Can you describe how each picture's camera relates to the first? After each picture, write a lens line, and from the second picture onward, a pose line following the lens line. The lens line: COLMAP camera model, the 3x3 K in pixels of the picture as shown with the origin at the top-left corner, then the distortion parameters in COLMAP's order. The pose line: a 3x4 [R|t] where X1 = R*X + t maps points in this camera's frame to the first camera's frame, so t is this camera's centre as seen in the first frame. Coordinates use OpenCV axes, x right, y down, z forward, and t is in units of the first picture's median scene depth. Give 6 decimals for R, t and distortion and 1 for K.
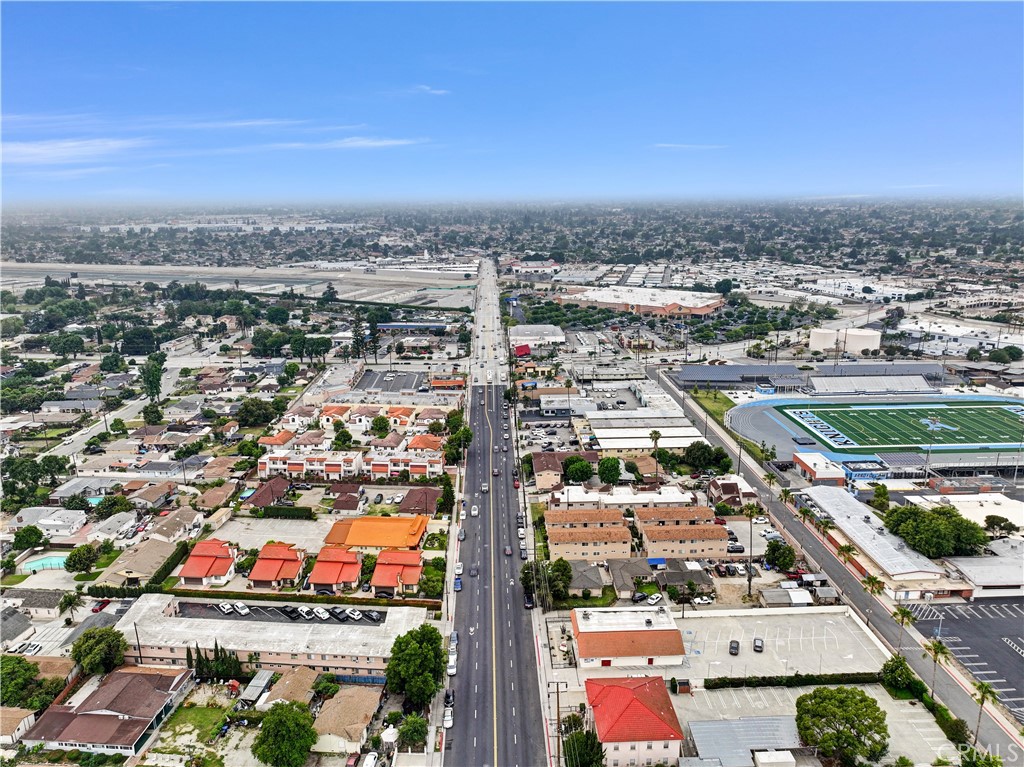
lens RADIAL K [[720.9, 0, 517.2], [0, 720.9, 380.3], [0, 0, 1]] dist [0.002130, 0.011523]
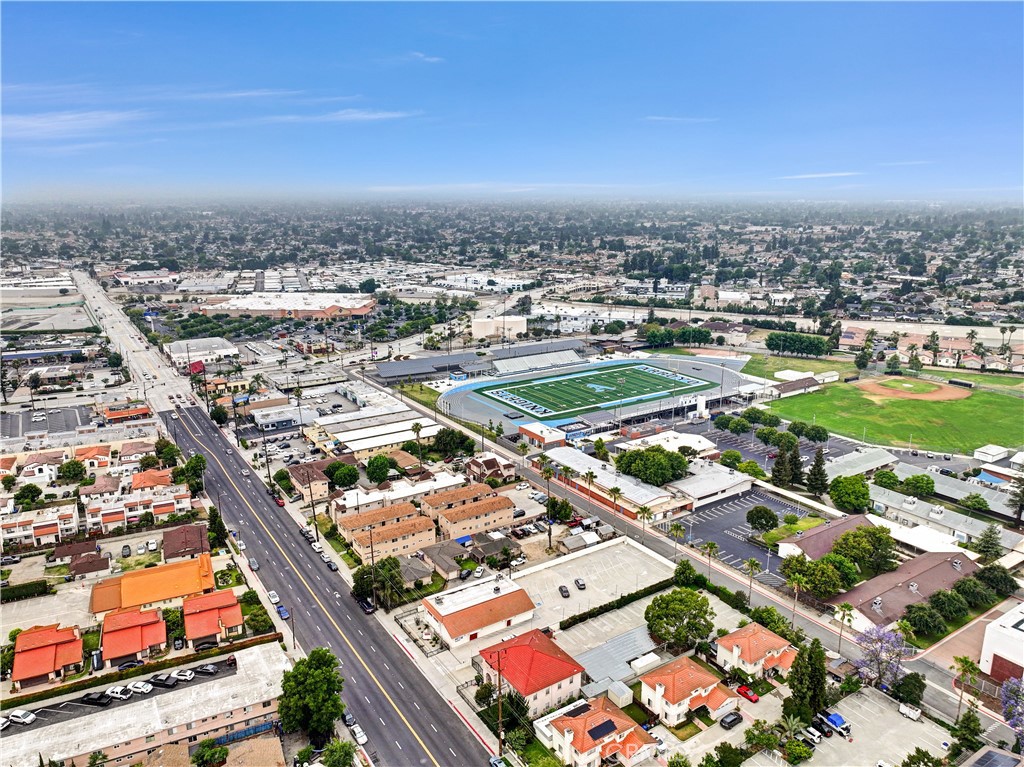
lens RADIAL K [[720.9, 0, 517.2], [0, 720.9, 380.3], [0, 0, 1]] dist [0.002130, 0.011523]
pose [[0.856789, -0.121297, 0.501198, -0.165009], [0.123233, 0.991942, 0.029400, -0.003652], [-0.500726, 0.036575, 0.864833, 0.017134]]
